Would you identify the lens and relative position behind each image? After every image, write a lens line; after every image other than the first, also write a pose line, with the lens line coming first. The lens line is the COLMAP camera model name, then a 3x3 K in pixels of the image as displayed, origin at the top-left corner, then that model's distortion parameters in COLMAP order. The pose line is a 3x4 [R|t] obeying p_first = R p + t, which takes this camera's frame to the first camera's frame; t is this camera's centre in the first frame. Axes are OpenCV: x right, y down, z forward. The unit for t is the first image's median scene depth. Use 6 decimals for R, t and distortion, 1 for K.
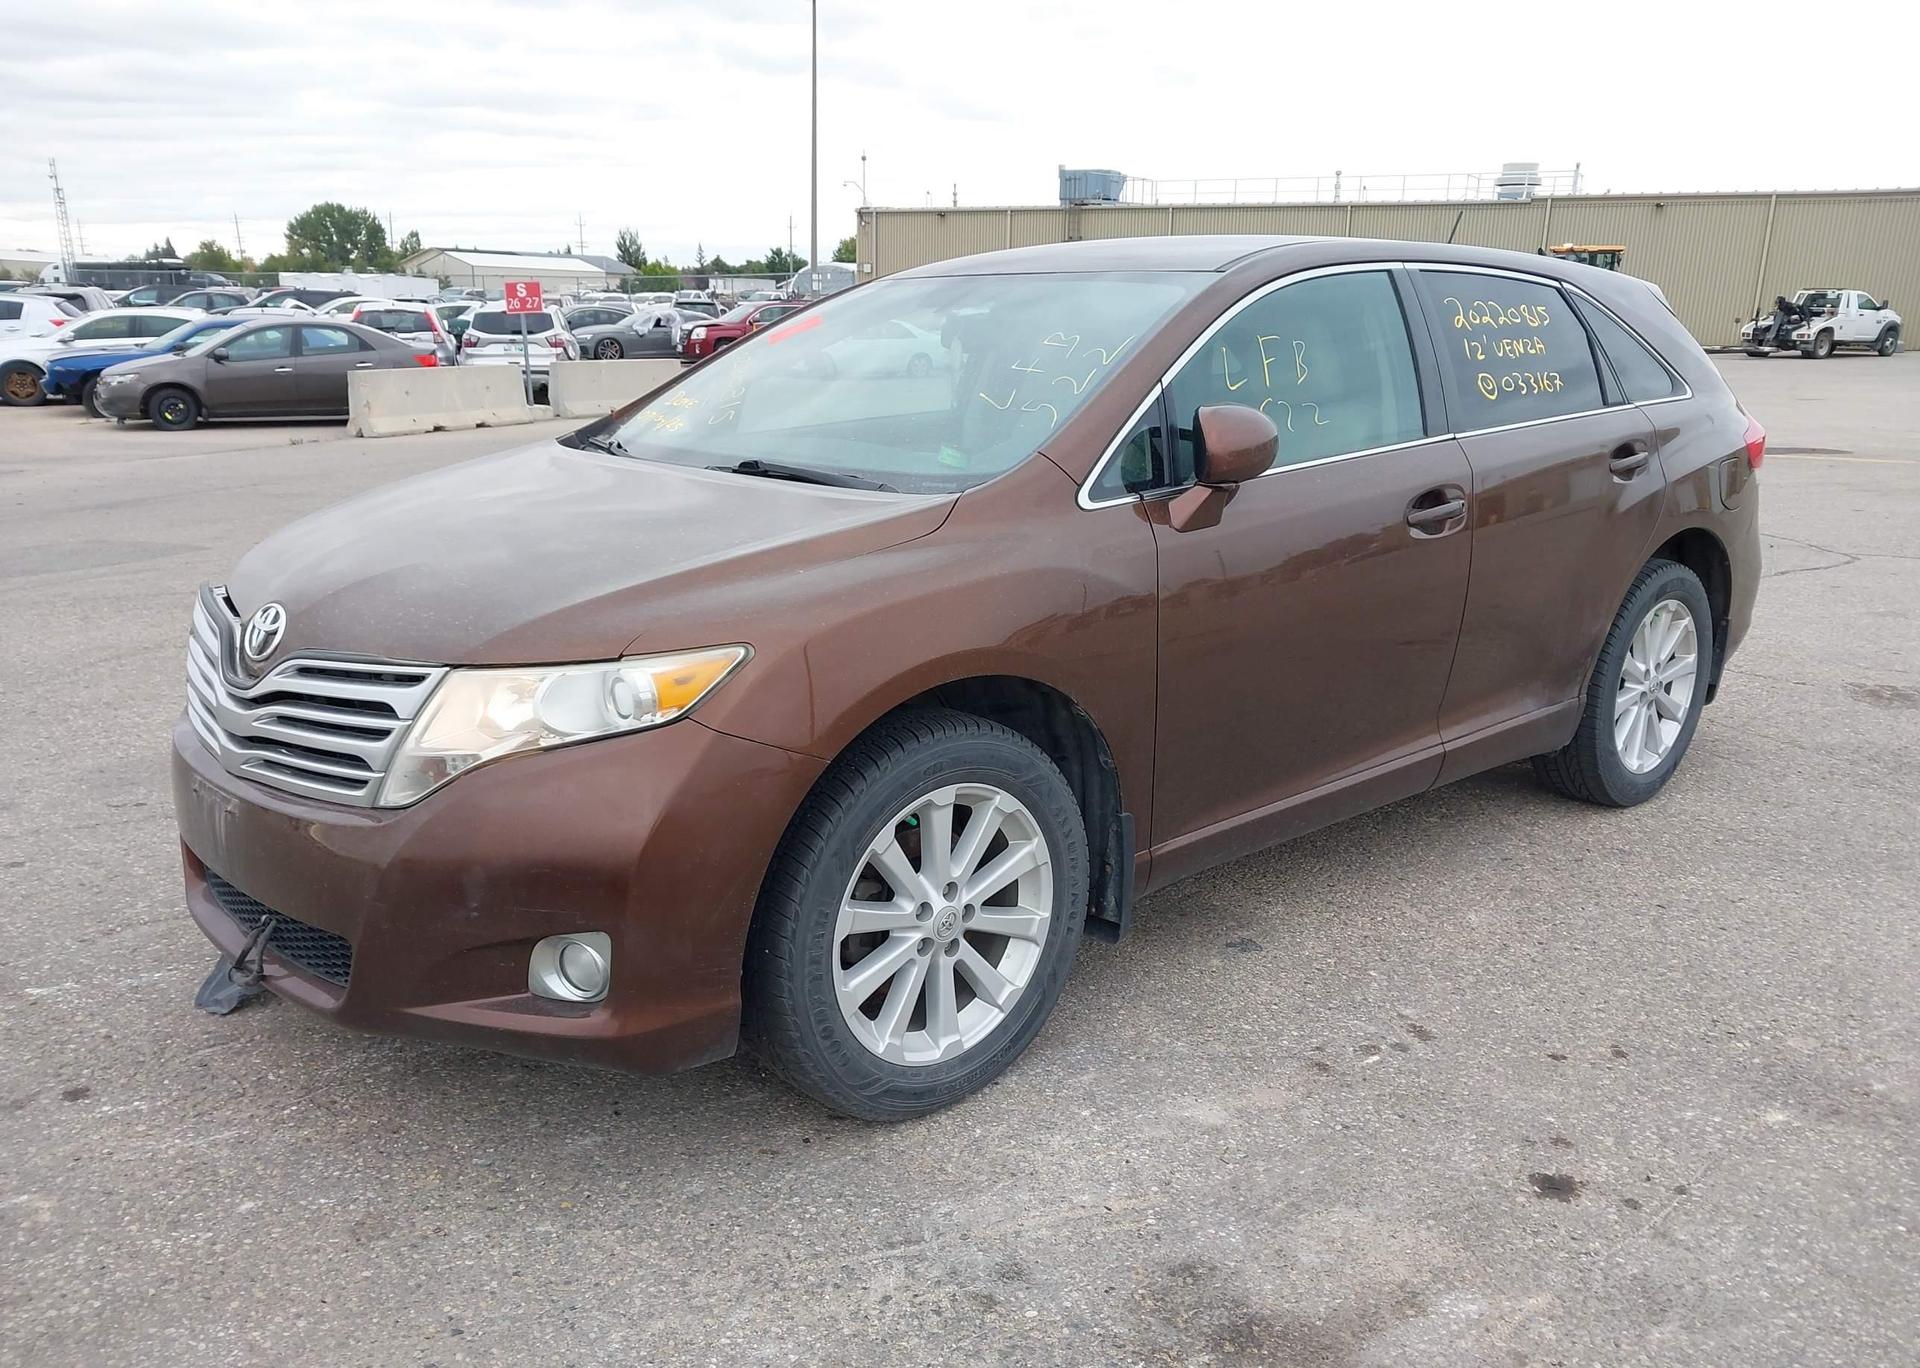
lens RADIAL K [[1535.2, 0, 968.5], [0, 1535.2, 692.1], [0, 0, 1]] dist [0.024570, -0.027763]
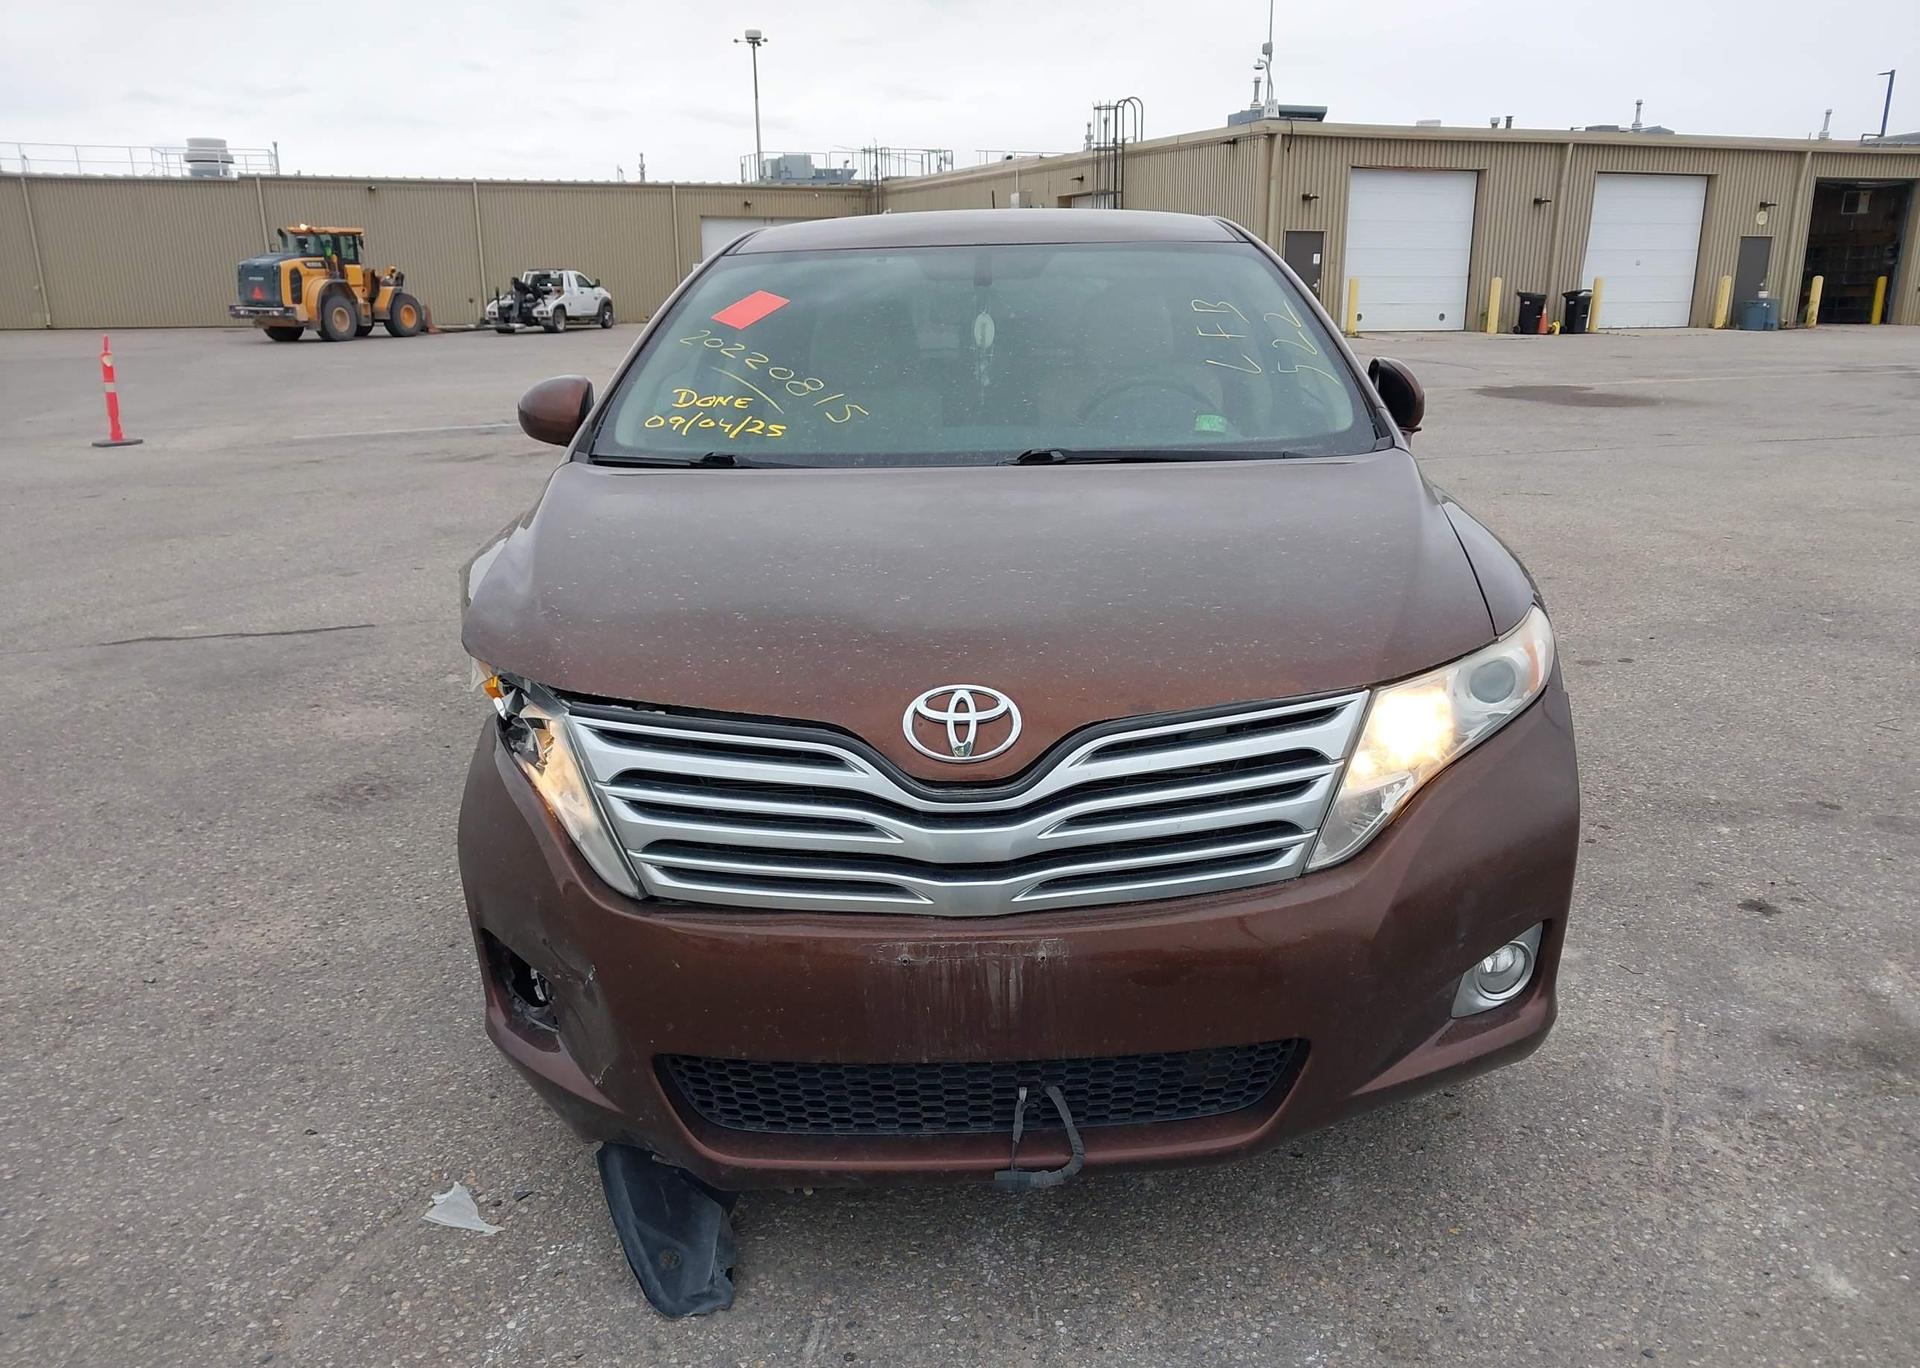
lens RADIAL K [[1535.2, 0, 965.7], [0, 1535.2, 689.2], [0, 0, 1]] dist [0.024570, -0.027763]
pose [[0.690571, -0.200006, 0.695061, -0.659916], [0.194123, 0.976998, 0.088266, -0.082228], [-0.696727, 0.073974, 0.713512, 0.321497]]
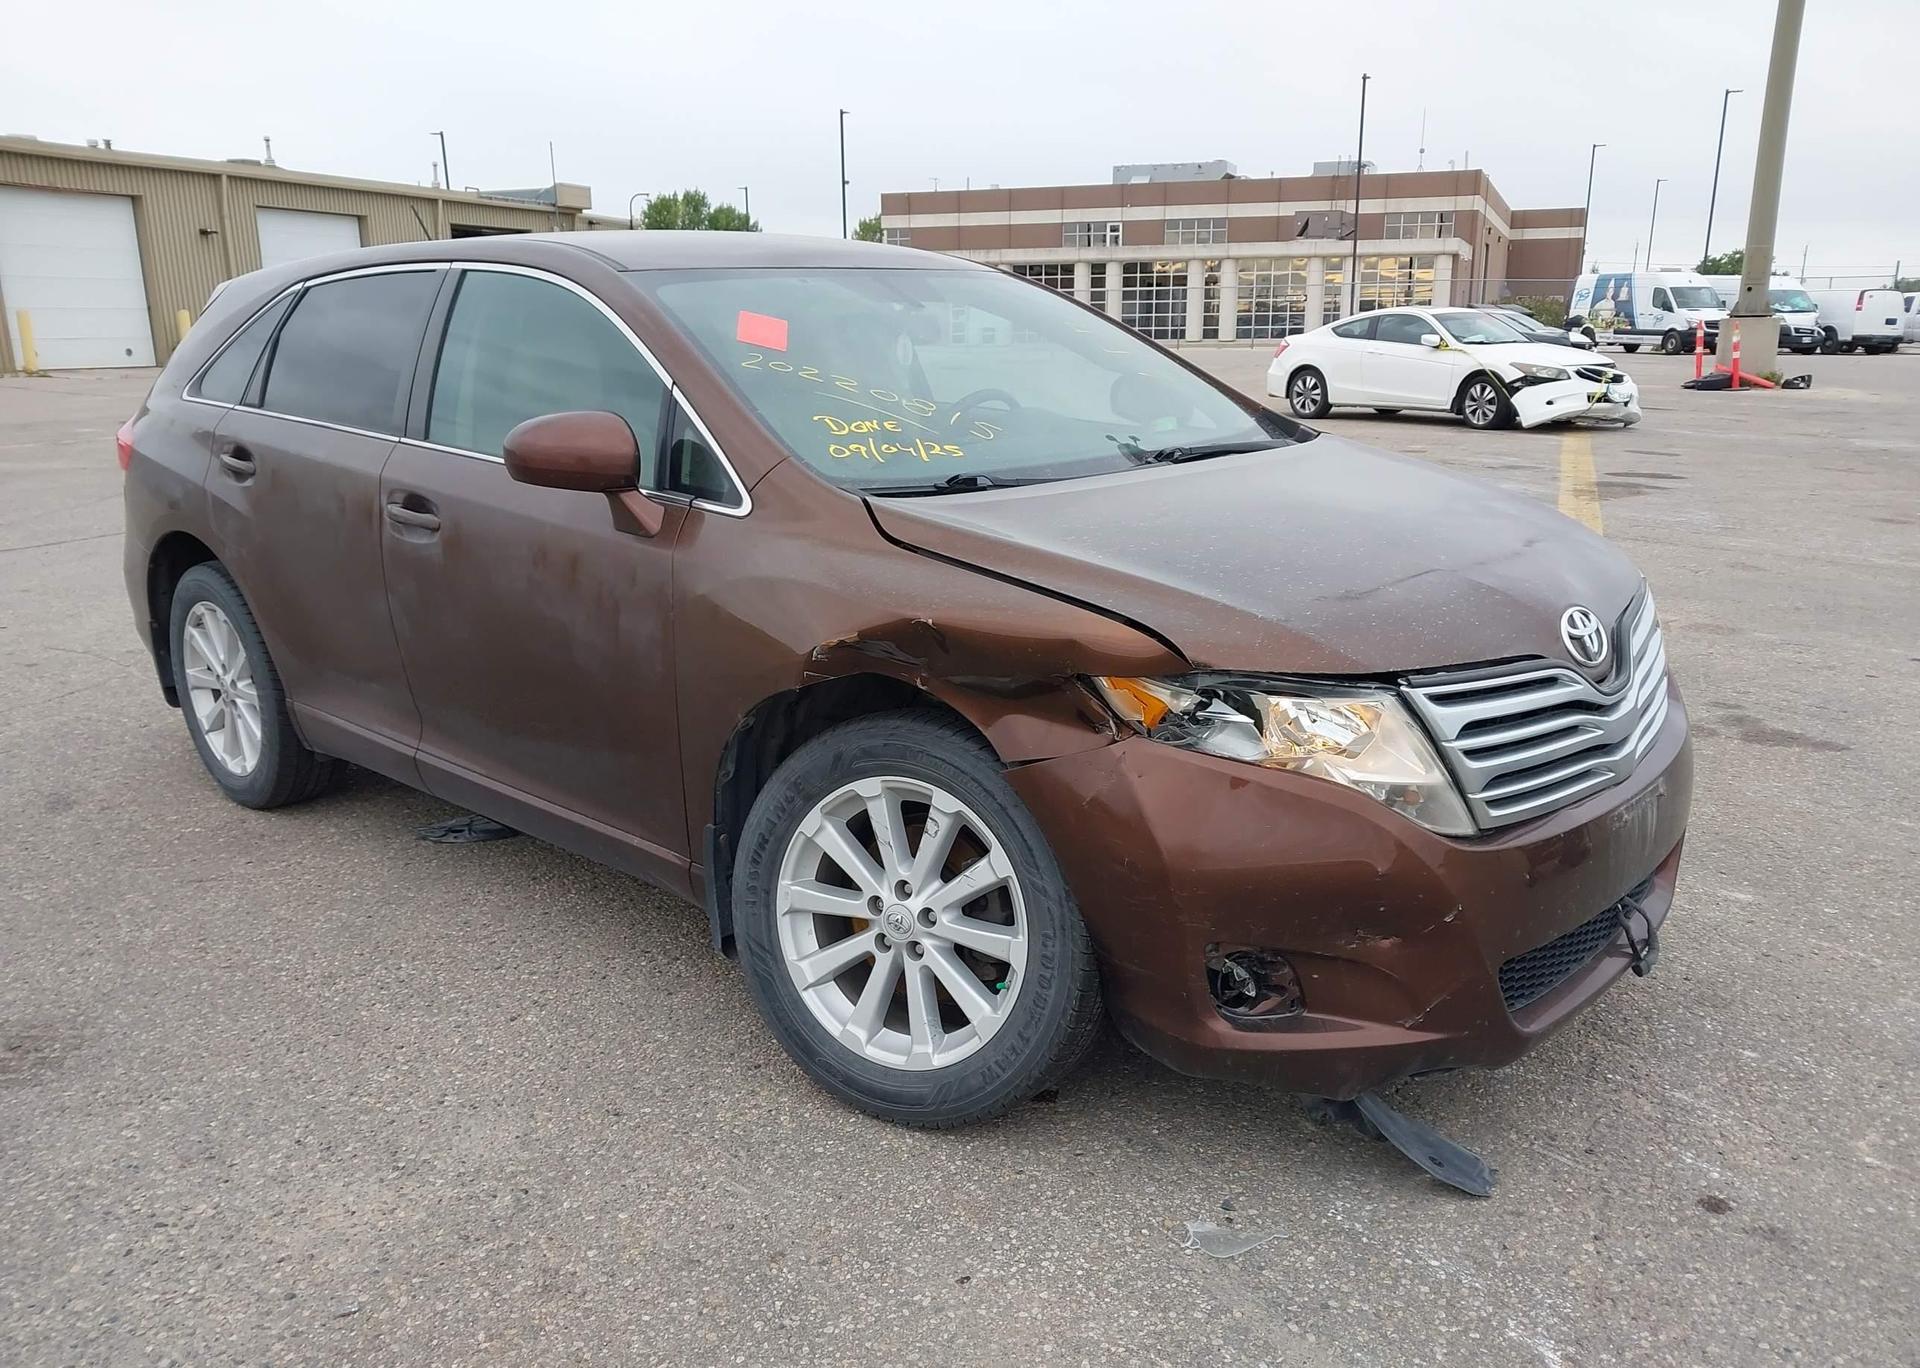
lens RADIAL K [[1535.2, 0, 950.4], [0, 1535.2, 694.1], [0, 0, 1]] dist [0.024570, -0.027763]
pose [[-0.094839, -0.250849, 0.963369, -0.928980], [0.249315, 0.930905, 0.266940, -0.248377], [-0.963767, 0.265499, -0.025745, 0.970517]]
